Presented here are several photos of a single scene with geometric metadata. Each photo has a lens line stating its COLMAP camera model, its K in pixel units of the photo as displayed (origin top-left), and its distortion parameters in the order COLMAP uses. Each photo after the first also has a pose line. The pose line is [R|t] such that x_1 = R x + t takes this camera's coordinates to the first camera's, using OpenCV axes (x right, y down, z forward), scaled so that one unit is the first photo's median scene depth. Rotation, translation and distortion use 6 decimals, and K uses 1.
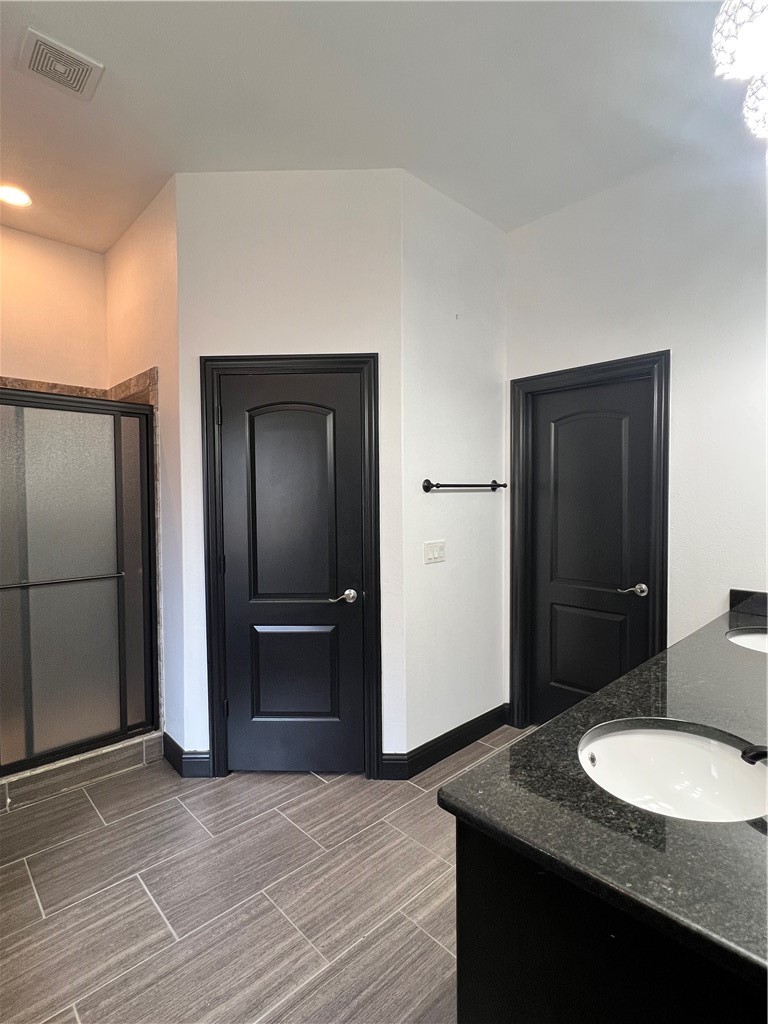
lens RADIAL K [[509.6, 0, 381.5], [0, 509.6, 511.9], [0, 0, 1]] dist [-0.003393, -0.000261]
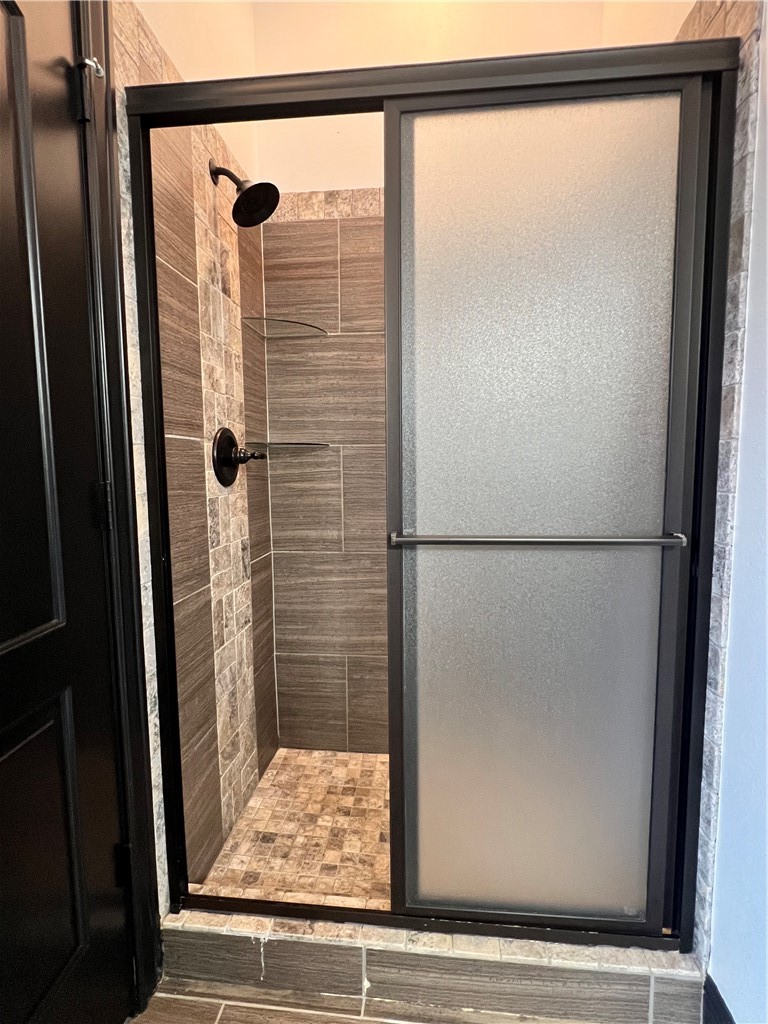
lens RADIAL K [[509.6, 0, 388.0], [0, 509.6, 514.8], [0, 0, 1]] dist [-0.003393, -0.000261]
pose [[0.641612, 0.061008, -0.764600, -0.326426], [-0.023879, 0.997937, 0.059588, 0.084006], [0.766658, -0.019974, 0.641745, 0.613353]]
